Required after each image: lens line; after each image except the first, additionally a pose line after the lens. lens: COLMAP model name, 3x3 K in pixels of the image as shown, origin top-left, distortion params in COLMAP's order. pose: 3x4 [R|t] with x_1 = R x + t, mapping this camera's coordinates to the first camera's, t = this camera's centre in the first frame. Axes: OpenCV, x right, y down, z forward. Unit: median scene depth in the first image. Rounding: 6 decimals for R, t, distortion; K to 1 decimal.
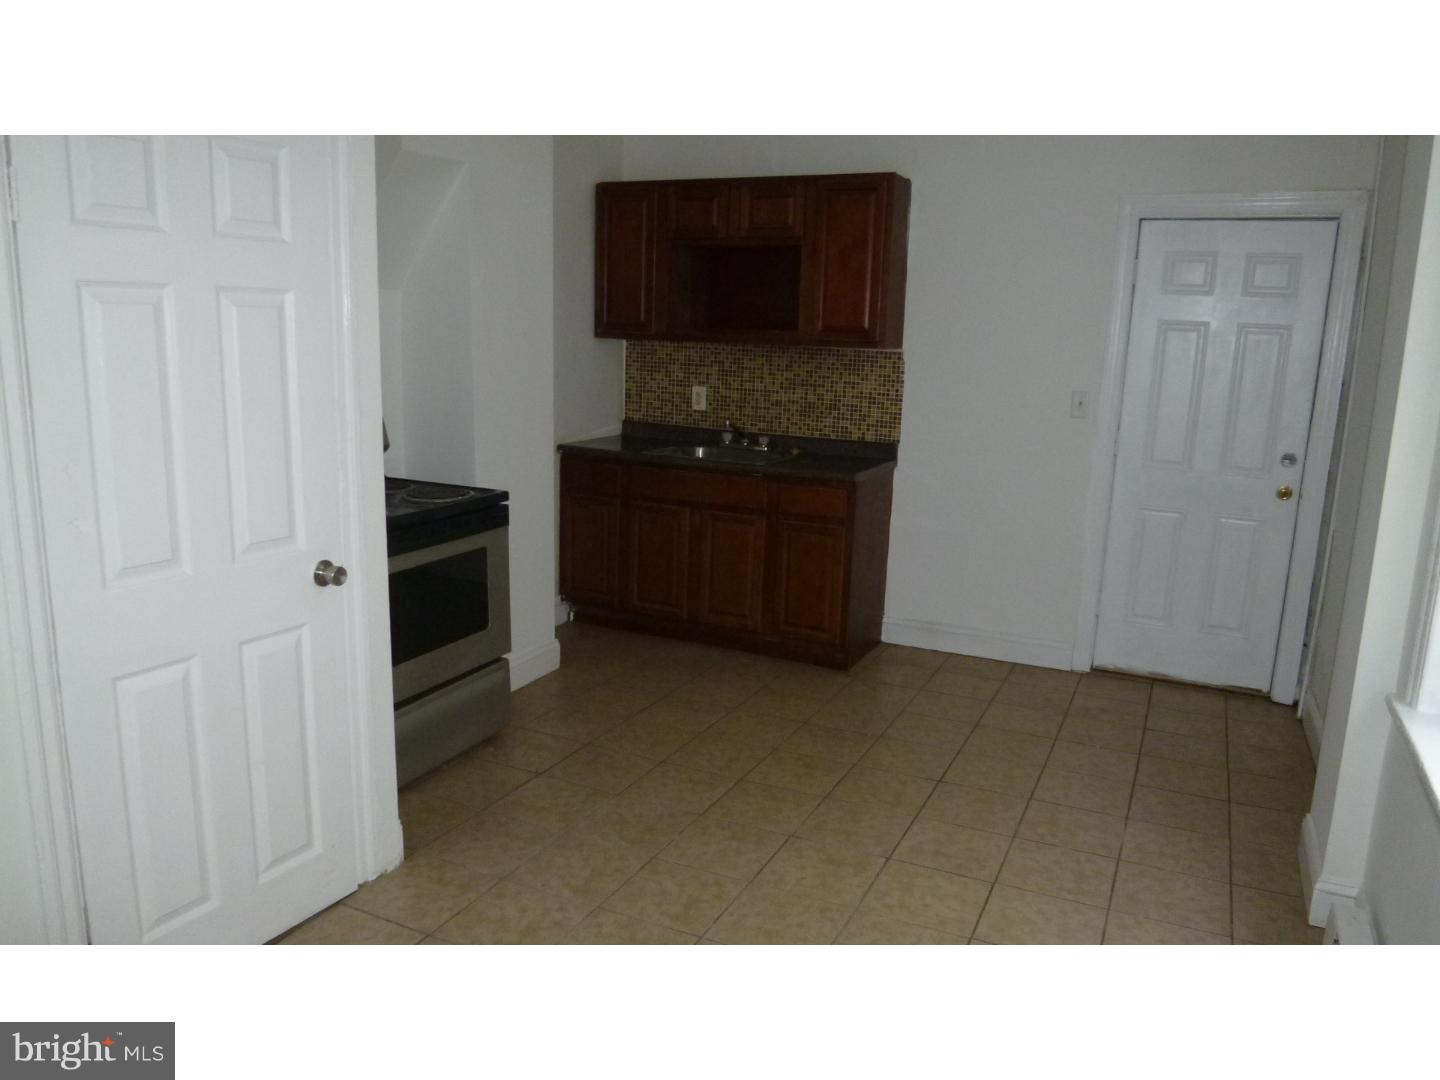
lens RADIAL K [[1047.6, 0, 727.8], [0, 1047.6, 542.2], [0, 0, 1]] dist [-0.059668, 0.023275]
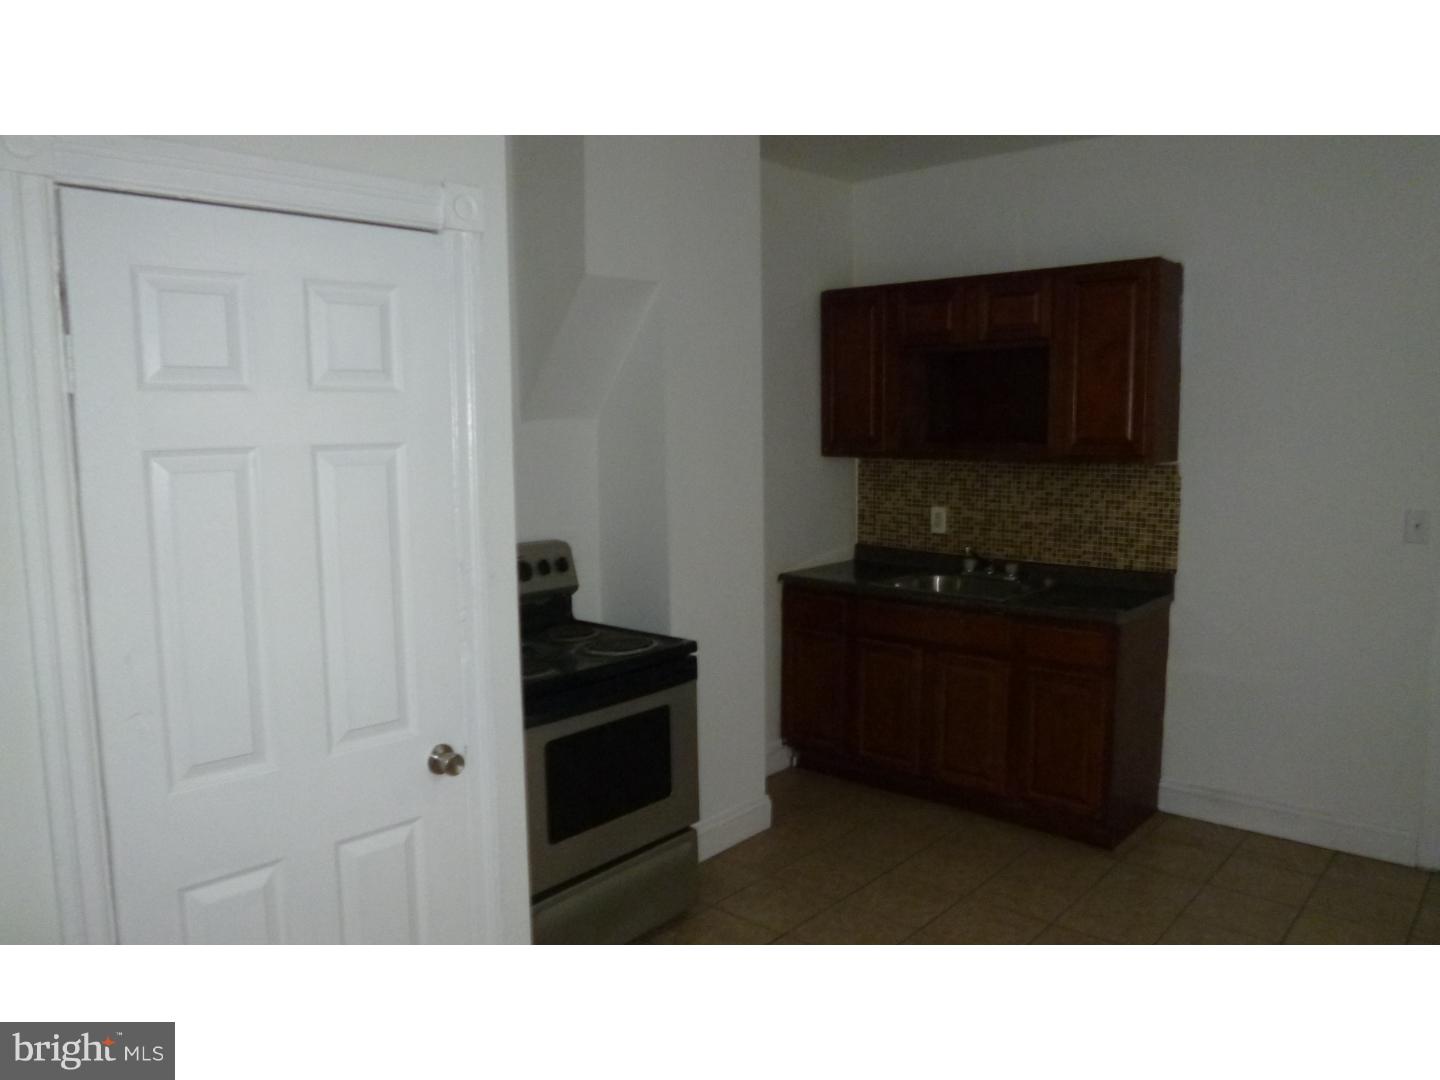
lens RADIAL K [[1047.6, 0, 712.9], [0, 1047.6, 547.4], [0, 0, 1]] dist [-0.059668, 0.023275]
pose [[0.960792, -0.008291, -0.277146, 0.038402], [-0.015988, 0.996233, -0.085229, -0.039149], [0.276808, 0.086318, 0.957040, 0.105723]]
